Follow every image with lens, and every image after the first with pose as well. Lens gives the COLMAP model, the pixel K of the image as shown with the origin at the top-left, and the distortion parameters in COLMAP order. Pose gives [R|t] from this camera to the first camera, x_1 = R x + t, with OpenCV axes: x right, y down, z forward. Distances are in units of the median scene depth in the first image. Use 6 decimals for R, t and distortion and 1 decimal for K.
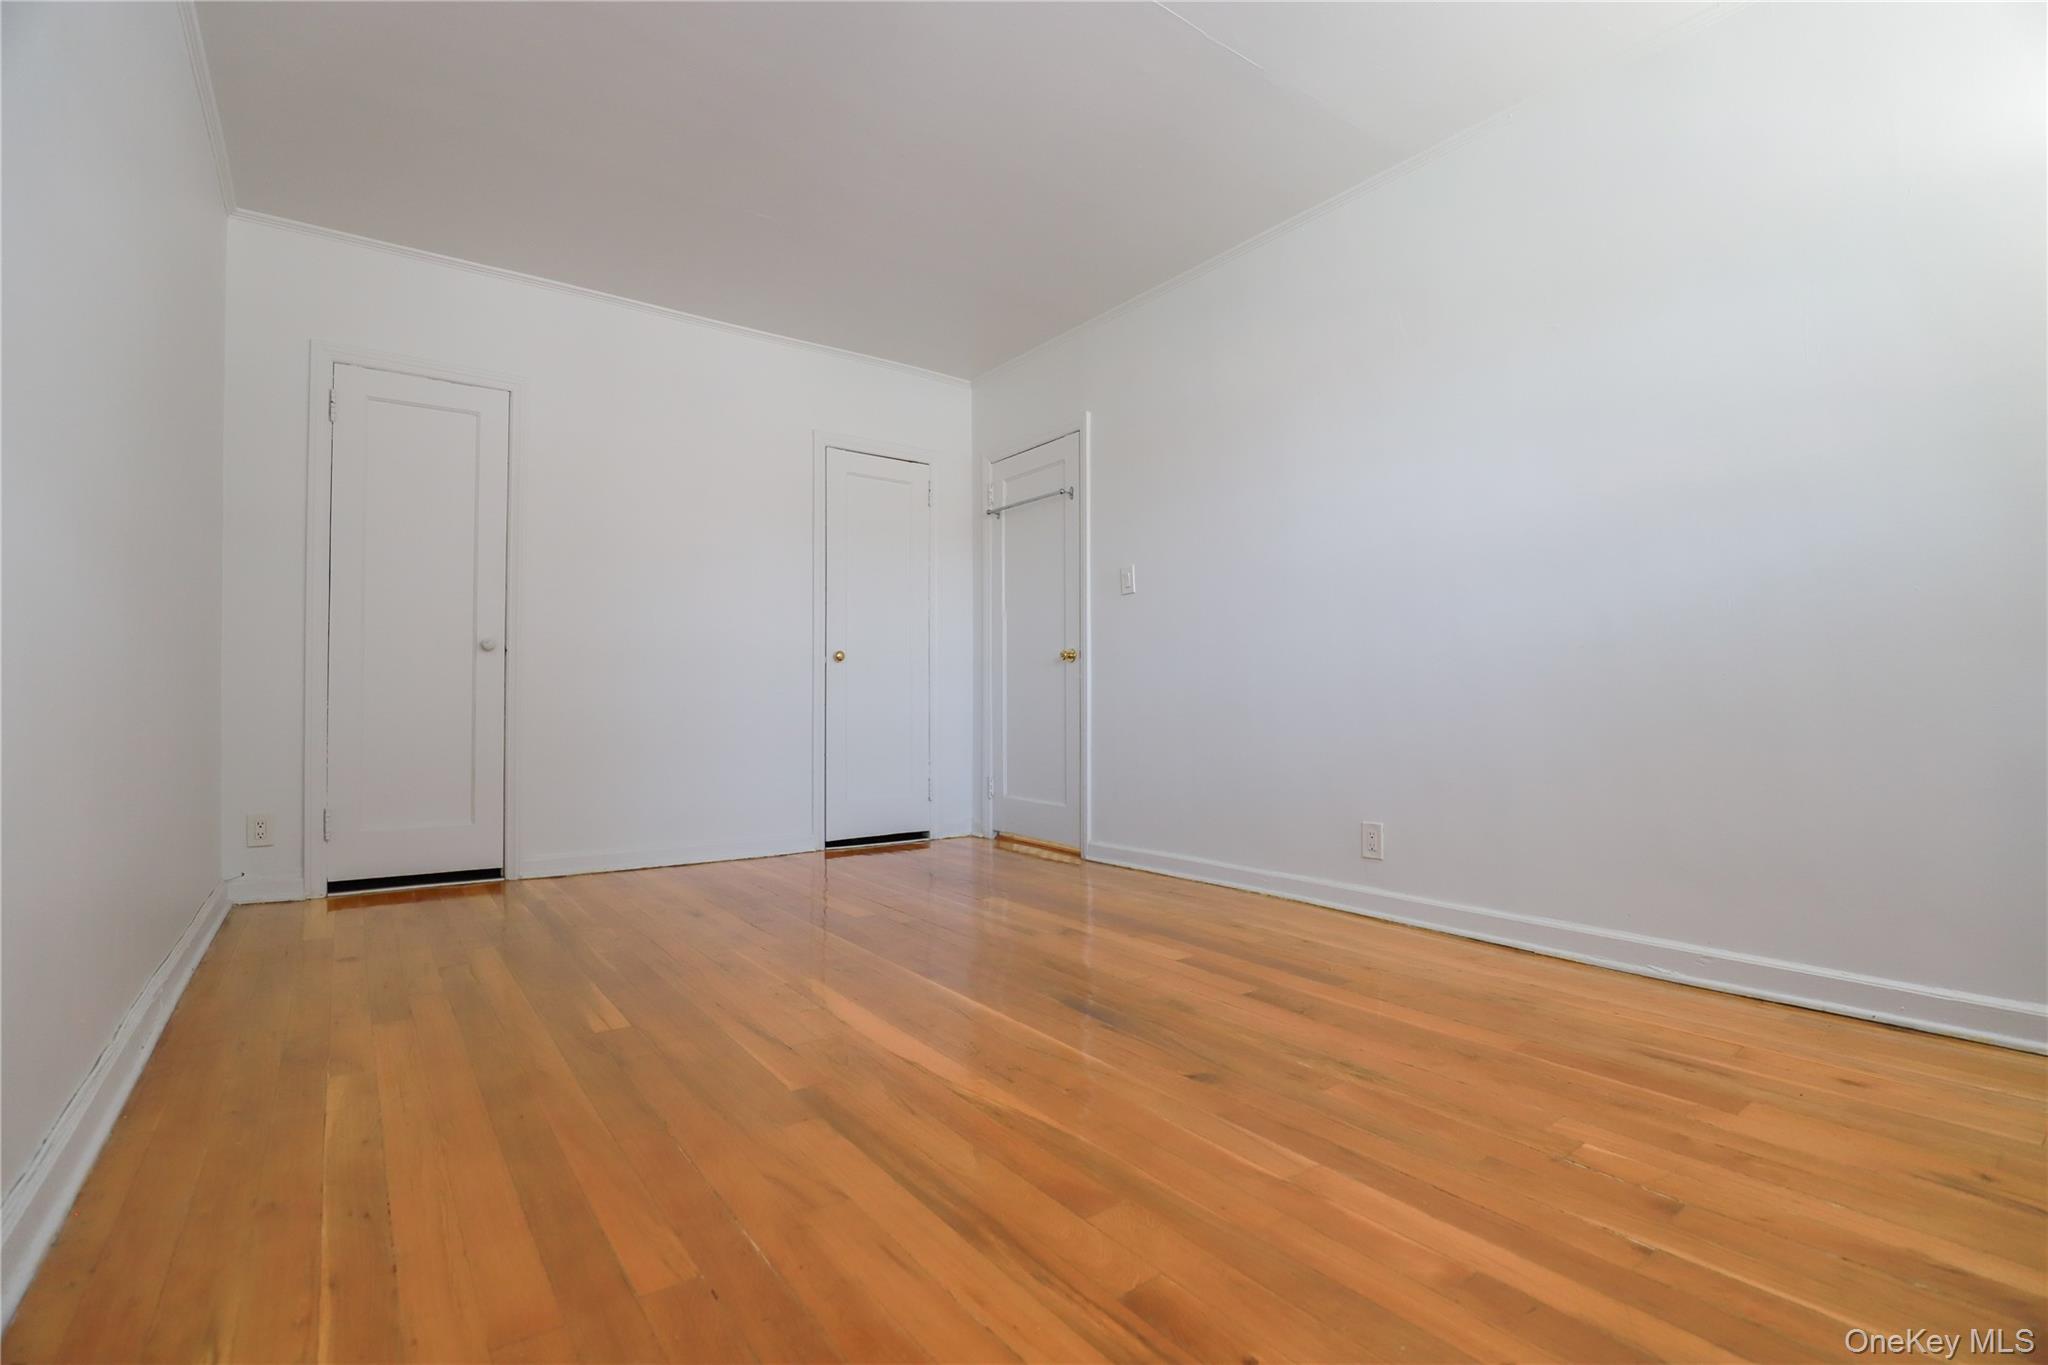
lens RADIAL K [[944.4, 0, 1020.6], [0, 944.4, 693.9], [0, 0, 1]] dist [-0.041935, 0.008739]
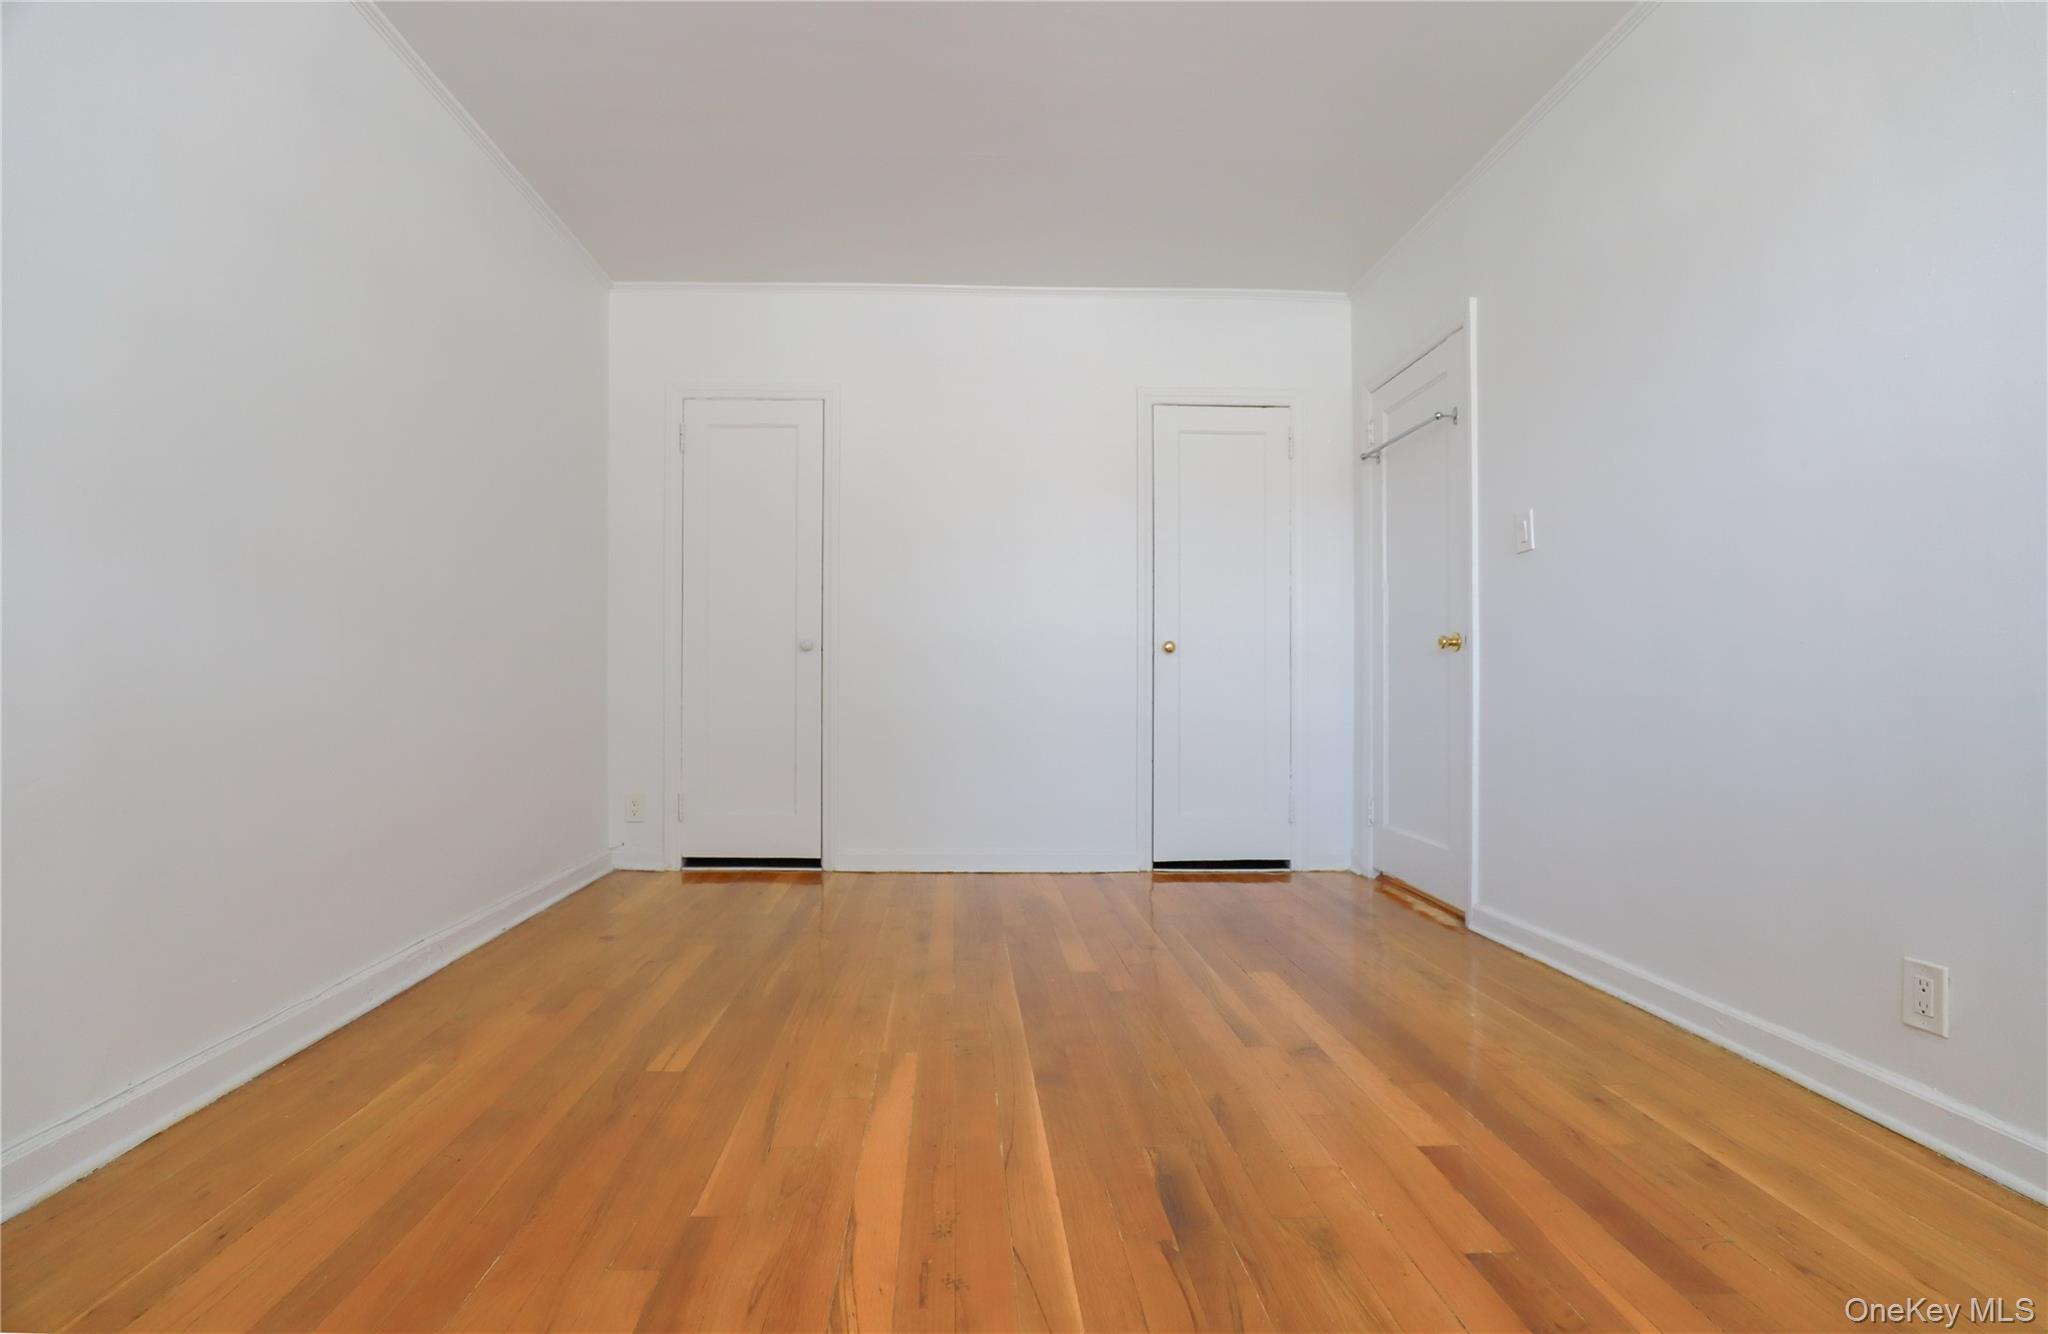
lens RADIAL K [[958.4, 0, 972.8], [0, 958.4, 674.7], [0, 0, 1]] dist [-0.029997, 0.000150]
pose [[0.813229, -0.000312, -0.581943, 0.205467], [0.001856, 0.999996, 0.002057, -0.021116], [0.581940, -0.002753, 0.813227, 0.230161]]
